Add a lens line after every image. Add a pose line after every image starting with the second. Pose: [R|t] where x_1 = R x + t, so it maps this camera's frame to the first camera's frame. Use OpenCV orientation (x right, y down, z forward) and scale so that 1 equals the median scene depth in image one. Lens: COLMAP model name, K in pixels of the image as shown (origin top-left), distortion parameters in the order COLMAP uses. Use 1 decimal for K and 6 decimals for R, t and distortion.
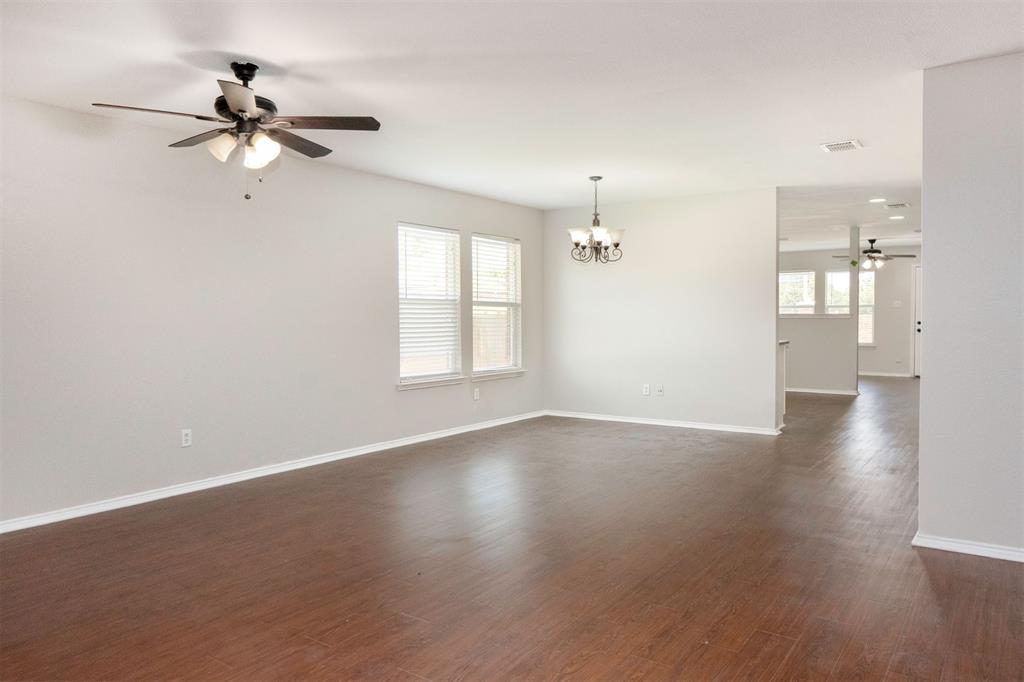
lens RADIAL K [[692.3, 0, 491.6], [0, 692.3, 340.2], [0, 0, 1]] dist [-0.002270, 0.000982]
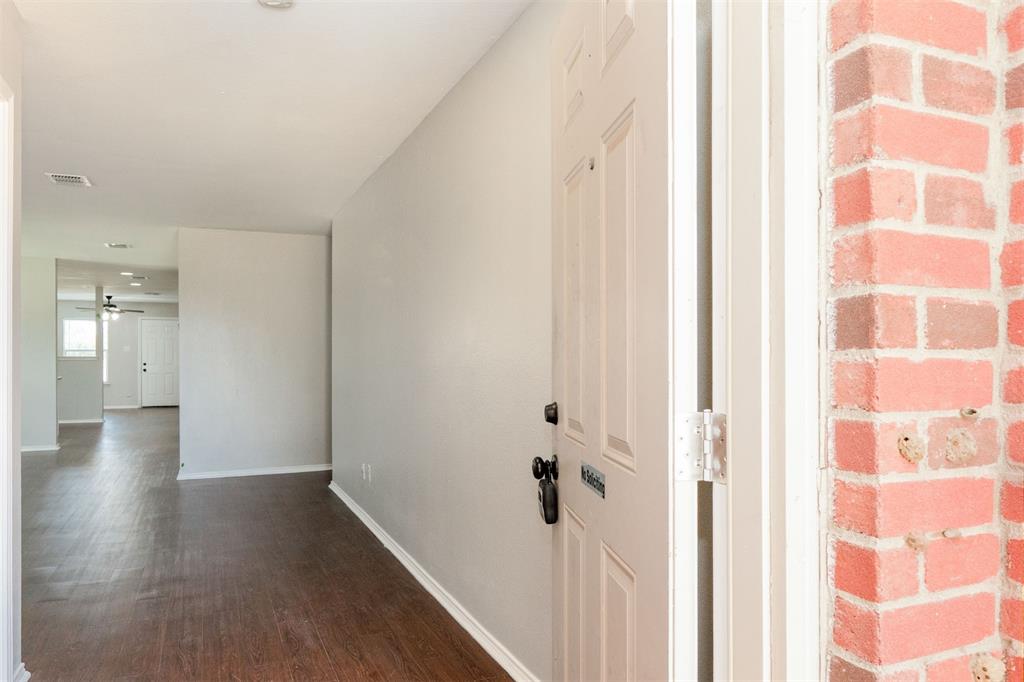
lens RADIAL K [[692.3, 0, 491.6], [0, 692.3, 340.2], [0, 0, 1]] dist [-0.002270, 0.000982]
pose [[0.503002, 0.021803, 0.864010, -0.180439], [0.032402, 0.998503, -0.044061, 0.008581], [-0.863677, 0.050158, 0.501543, -0.209862]]
